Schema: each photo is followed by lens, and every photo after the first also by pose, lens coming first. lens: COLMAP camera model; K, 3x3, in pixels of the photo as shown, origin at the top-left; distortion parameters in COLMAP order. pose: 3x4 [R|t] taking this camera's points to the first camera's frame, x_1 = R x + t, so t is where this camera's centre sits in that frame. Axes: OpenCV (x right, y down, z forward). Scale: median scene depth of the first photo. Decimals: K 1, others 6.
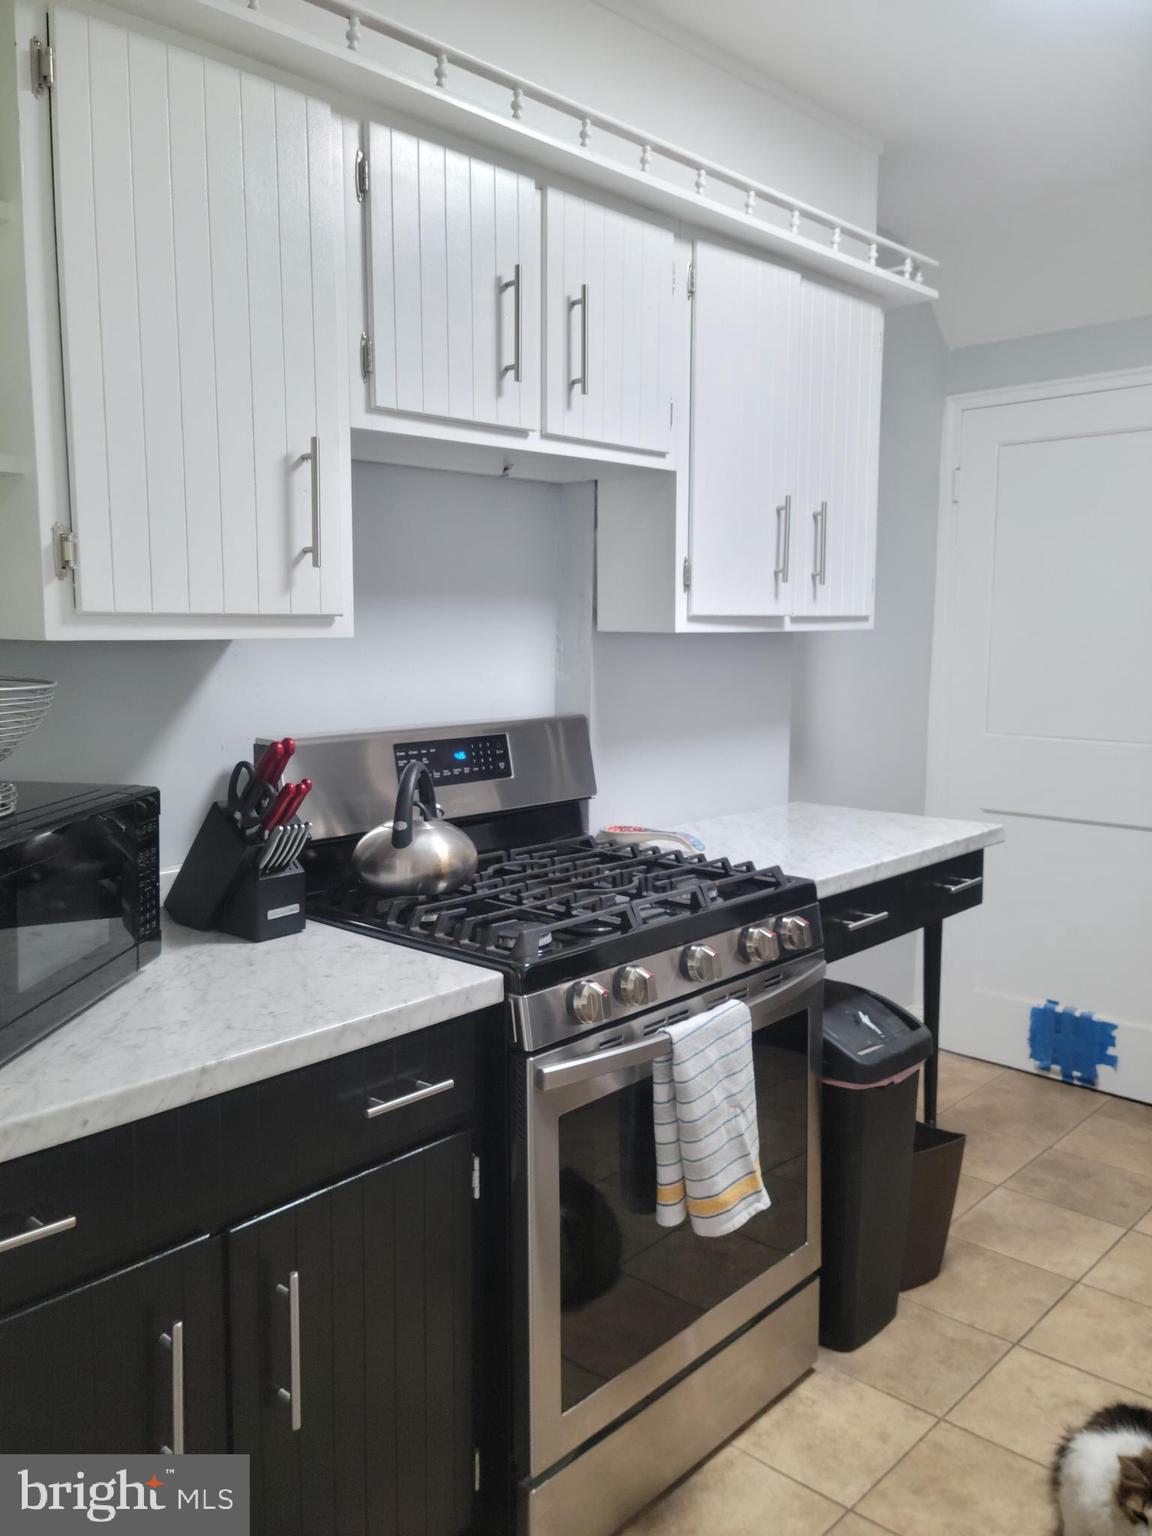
lens RADIAL K [[1219.7, 0, 576.0], [0, 1219.7, 768.0], [0, 0, 1]] dist [0.107511, -0.123286]
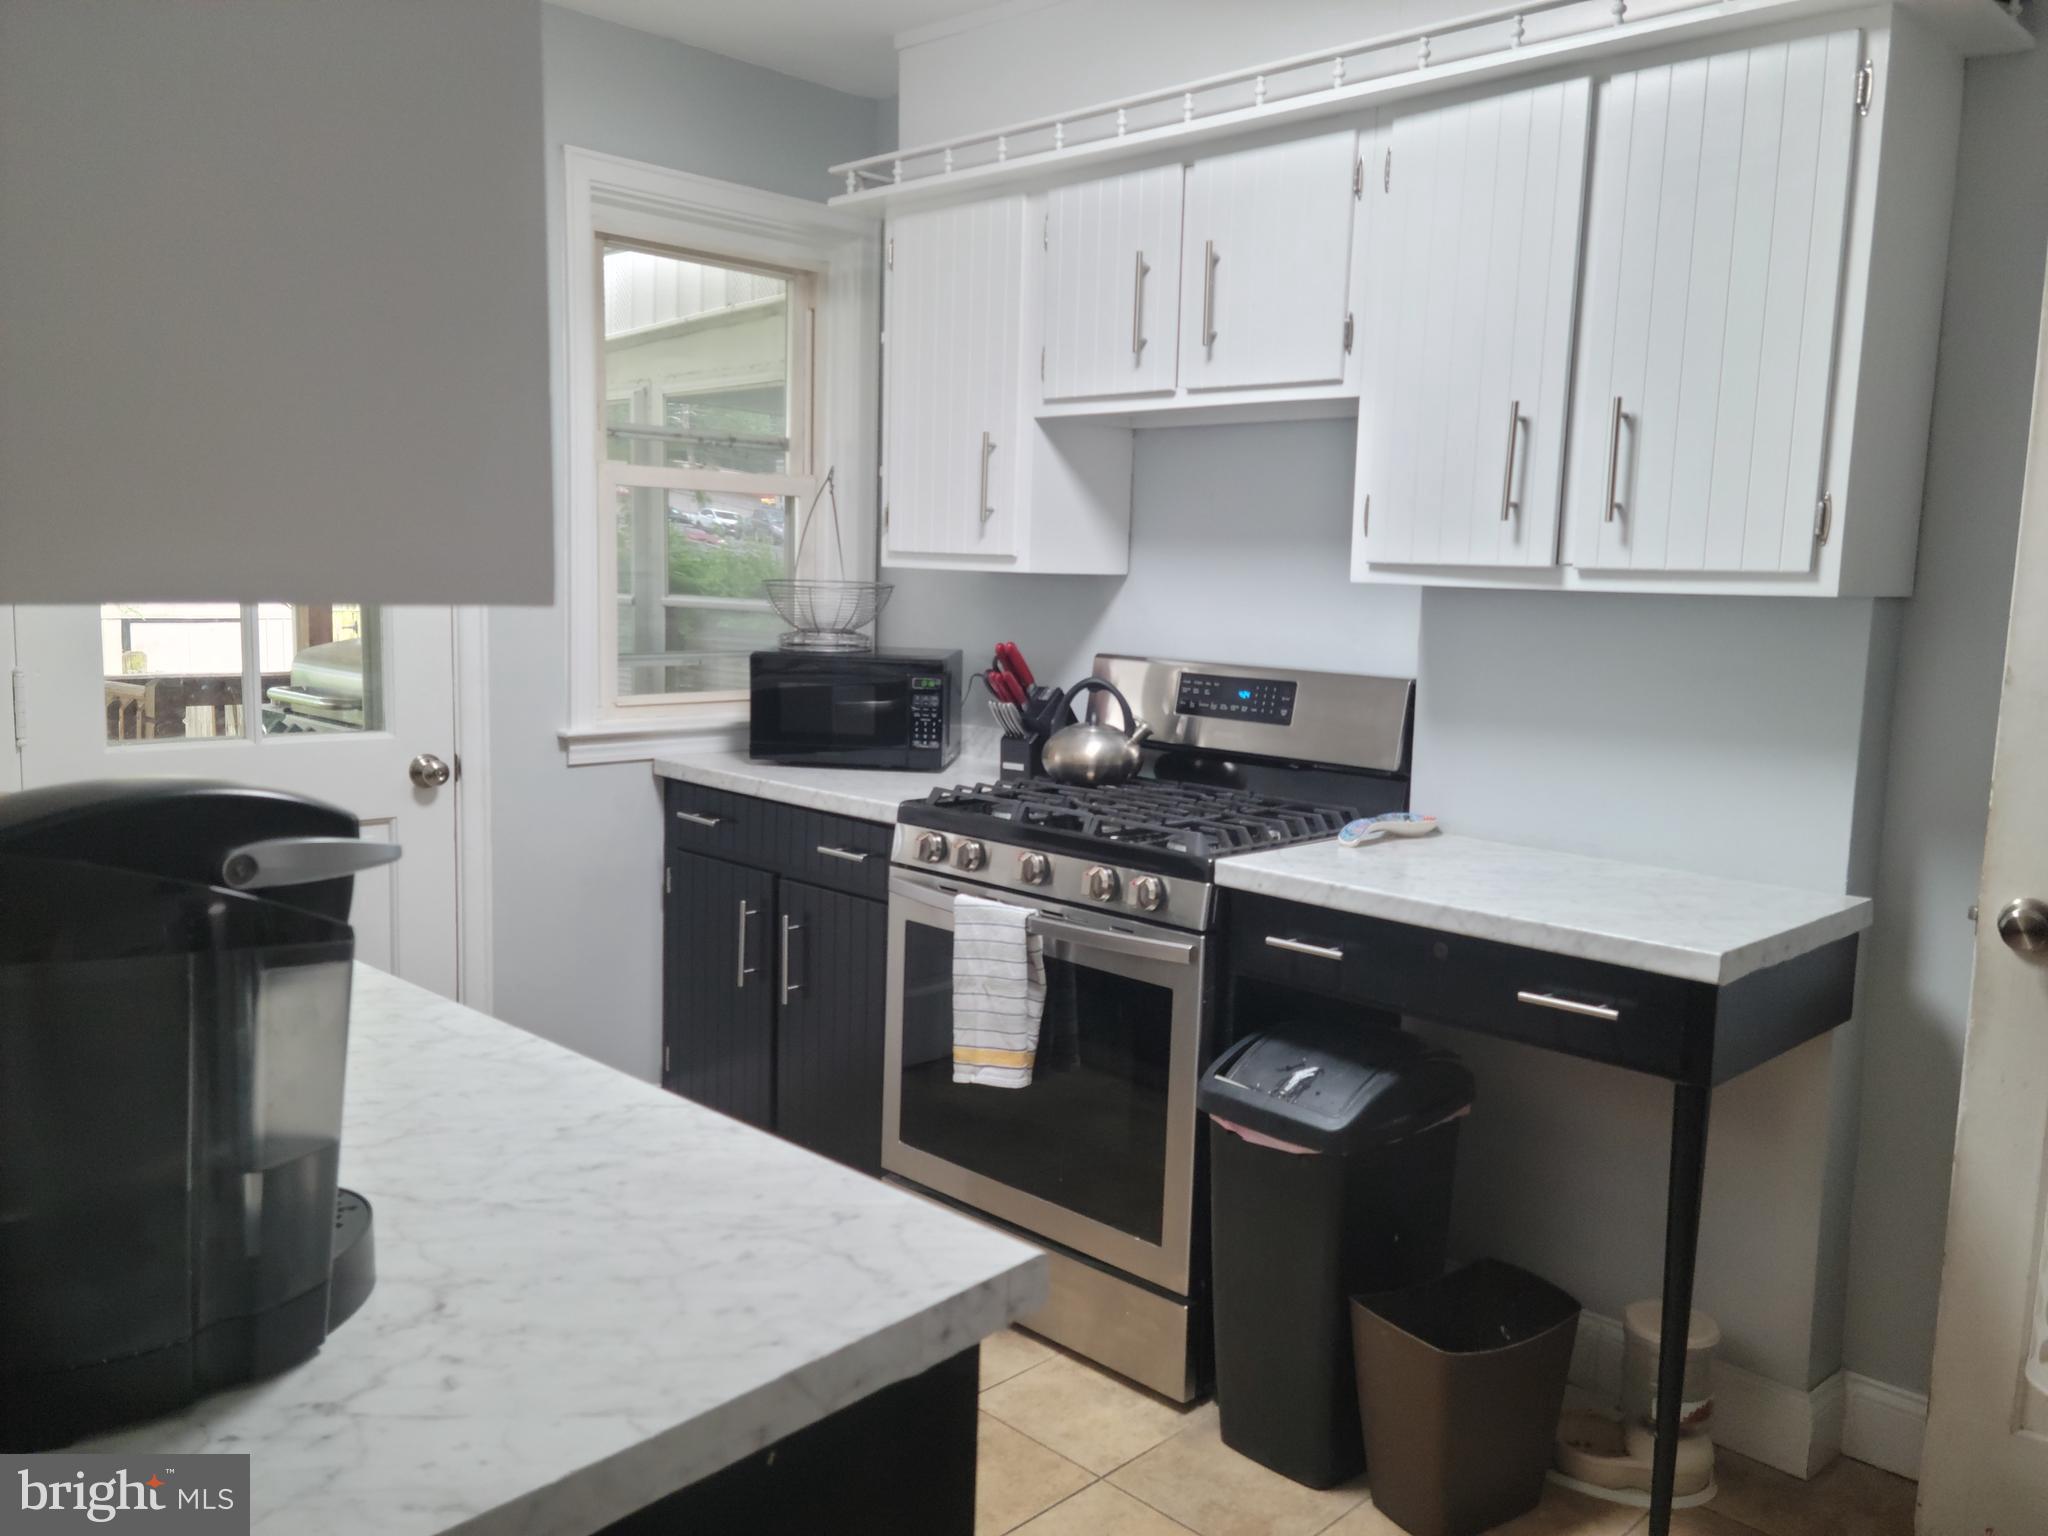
lens RADIAL K [[1626.3, 0, 1031.7], [0, 1626.3, 776.8], [0, 0, 1]] dist [0.107511, -0.123286]
pose [[-0.033259, 0.131939, -0.990700, 1.310626], [-0.149170, 0.979490, 0.135454, -0.103466], [0.988252, 0.152288, -0.012895, 0.849995]]
